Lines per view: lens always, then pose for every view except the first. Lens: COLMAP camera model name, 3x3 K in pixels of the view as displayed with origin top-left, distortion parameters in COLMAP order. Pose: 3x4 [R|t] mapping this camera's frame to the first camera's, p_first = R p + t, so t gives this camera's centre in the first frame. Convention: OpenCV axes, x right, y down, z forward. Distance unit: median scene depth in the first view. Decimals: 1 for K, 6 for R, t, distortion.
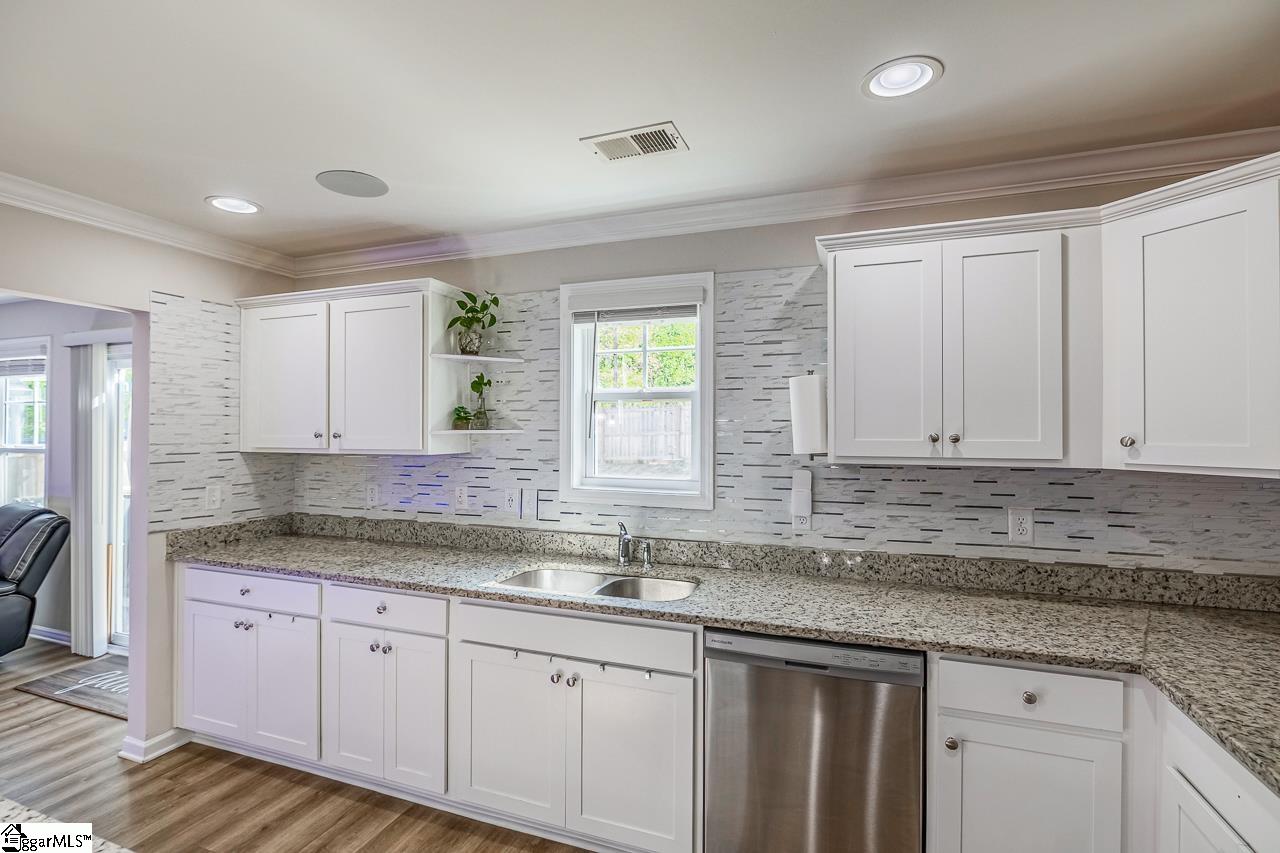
lens RADIAL K [[563.5, 0, 622.1], [0, 563.5, 426.5], [0, 0, 1]] dist [-0.006350, 0.000040]
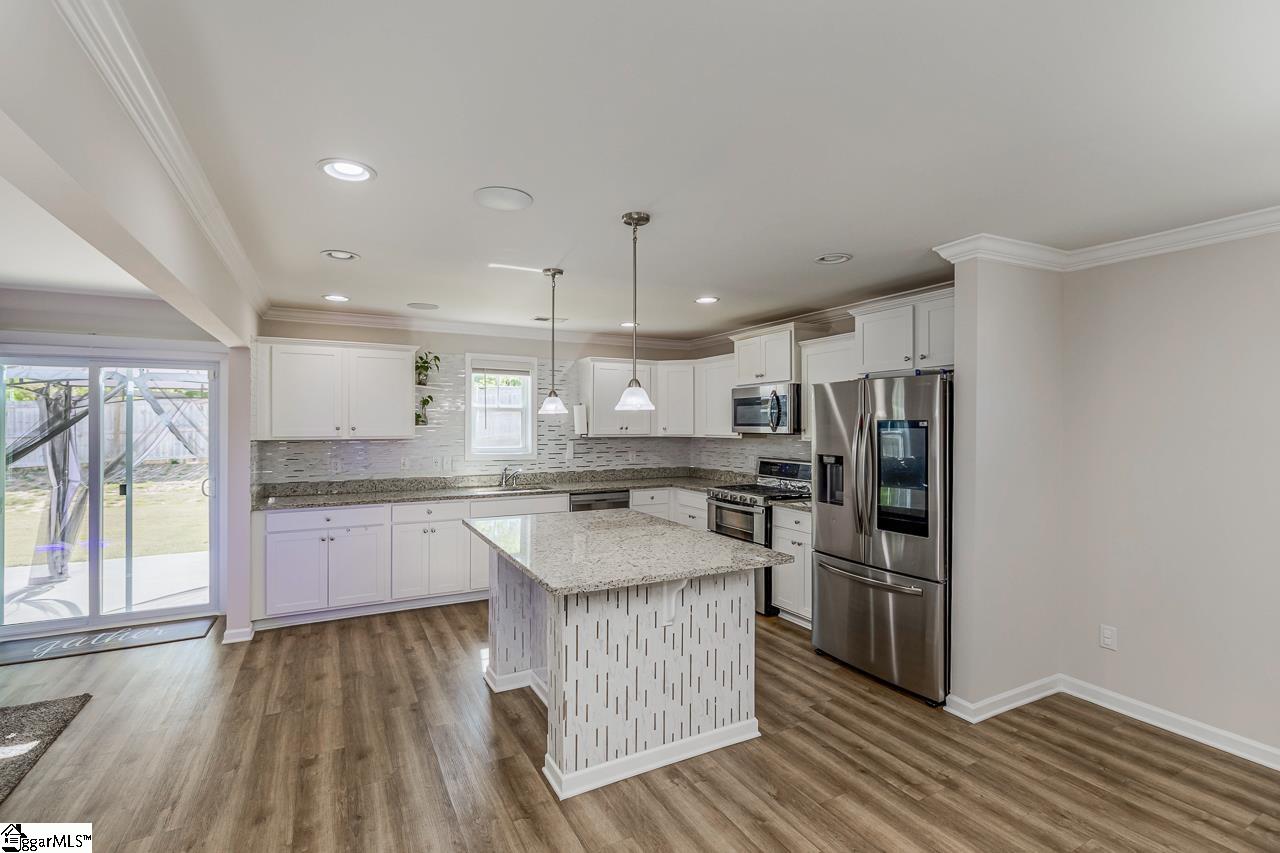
lens RADIAL K [[563.5, 0, 622.1], [0, 563.5, 426.5], [0, 0, 1]] dist [-0.006350, 0.000040]
pose [[0.659656, -0.001864, 0.751565, -1.363092], [-0.004713, 0.999967, 0.006617, -0.006700], [-0.751553, -0.007907, 0.659625, -0.809668]]
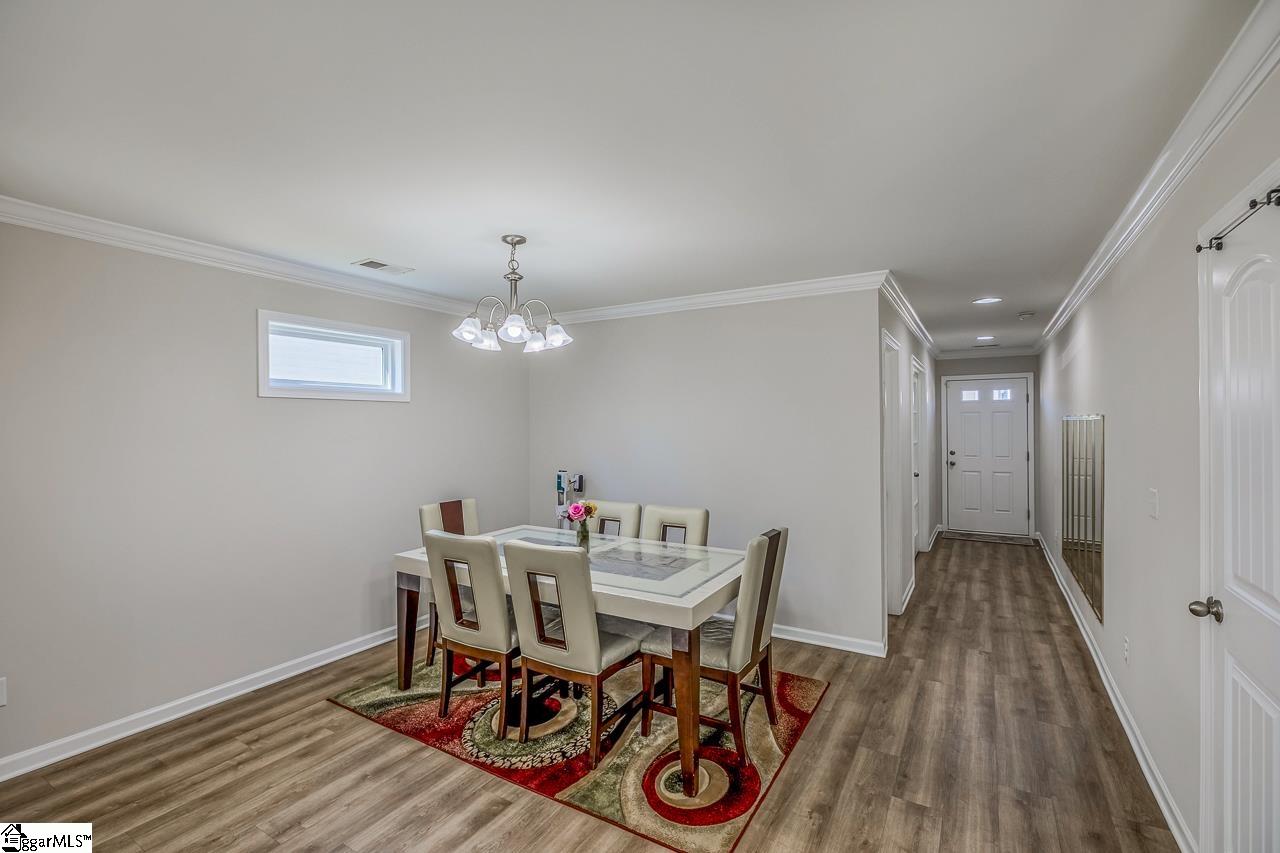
lens RADIAL K [[575.8, 0, 640.0], [0, 575.8, 426.5], [0, 0, 1]] dist [-0.007917, 0.000454]
pose [[-0.981928, 0.002235, 0.189243, -1.026017], [0.002480, 0.999996, 0.001056, -0.000609], [-0.189240, 0.001507, -0.981930, -0.059176]]
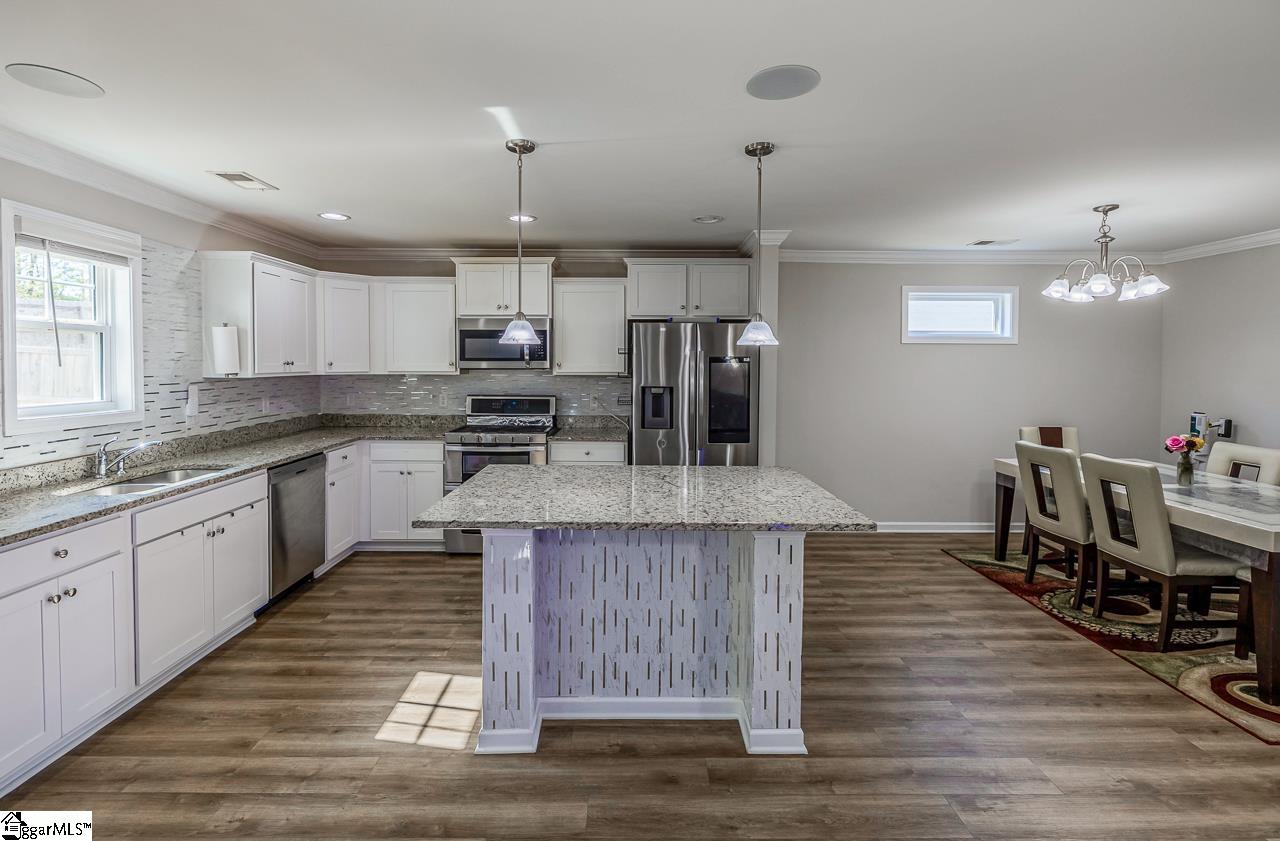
lens RADIAL K [[570.0, 0, 628.7], [0, 570.0, 372.7], [0, 0, 1]] dist [0.009010, -0.000334]
pose [[-0.351167, -0.020249, 0.936094, -1.462273], [-0.008552, 0.999794, 0.018419, 0.004040], [-0.936274, -0.001537, -0.351268, 0.417453]]
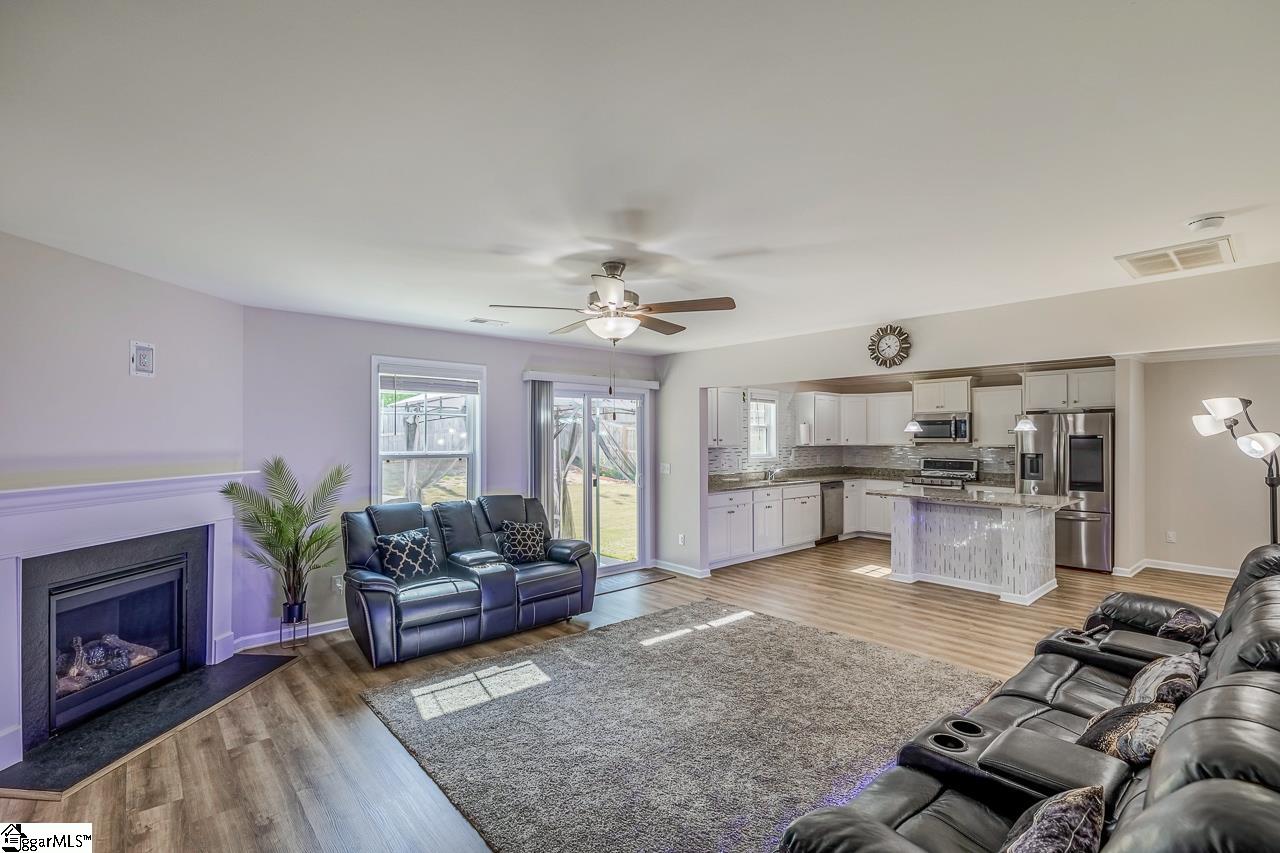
lens RADIAL K [[558.7, 0, 648.6], [0, 558.7, 430.1], [0, 0, 1]] dist [-0.000821, 0.000136]
pose [[0.470344, 0.010470, 0.882421, -3.159821], [-0.003851, 0.999944, -0.009812, -0.004306], [-0.882475, 0.001216, 0.470358, 0.109194]]
